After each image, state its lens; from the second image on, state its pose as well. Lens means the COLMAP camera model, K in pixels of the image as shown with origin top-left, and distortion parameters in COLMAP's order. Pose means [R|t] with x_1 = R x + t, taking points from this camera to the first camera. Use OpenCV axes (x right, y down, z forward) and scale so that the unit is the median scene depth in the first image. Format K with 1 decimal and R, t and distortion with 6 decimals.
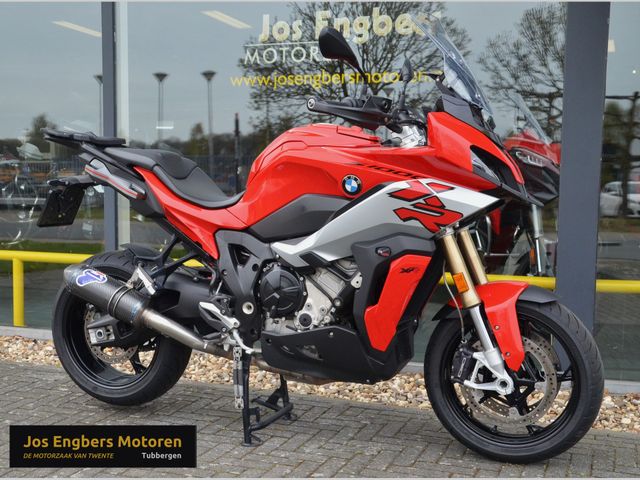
lens RADIAL K [[797.7, 0, 334.4], [0, 797.7, 239.9], [0, 0, 1]] dist [-0.012008, 0.016961]
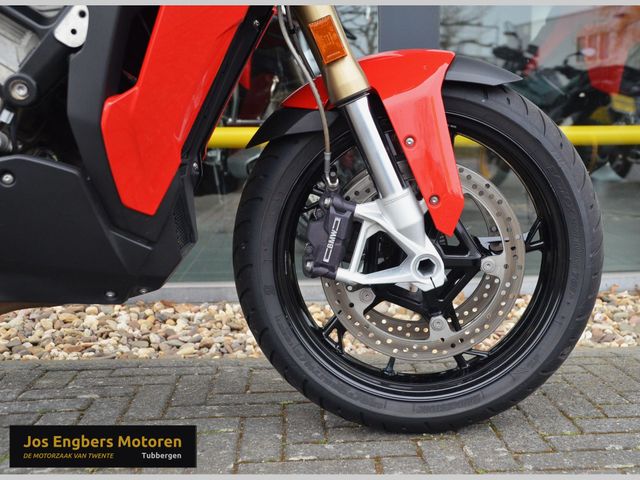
lens RADIAL K [[835.2, 0, 335.0], [0, 835.2, 239.6], [0, 0, 1]] dist [0.139755, 0.012876]
pose [[0.913362, -0.067280, 0.401551, -0.027079], [0.045281, 0.996920, 0.064039, 0.130161], [-0.404622, -0.040309, 0.913595, 0.572171]]
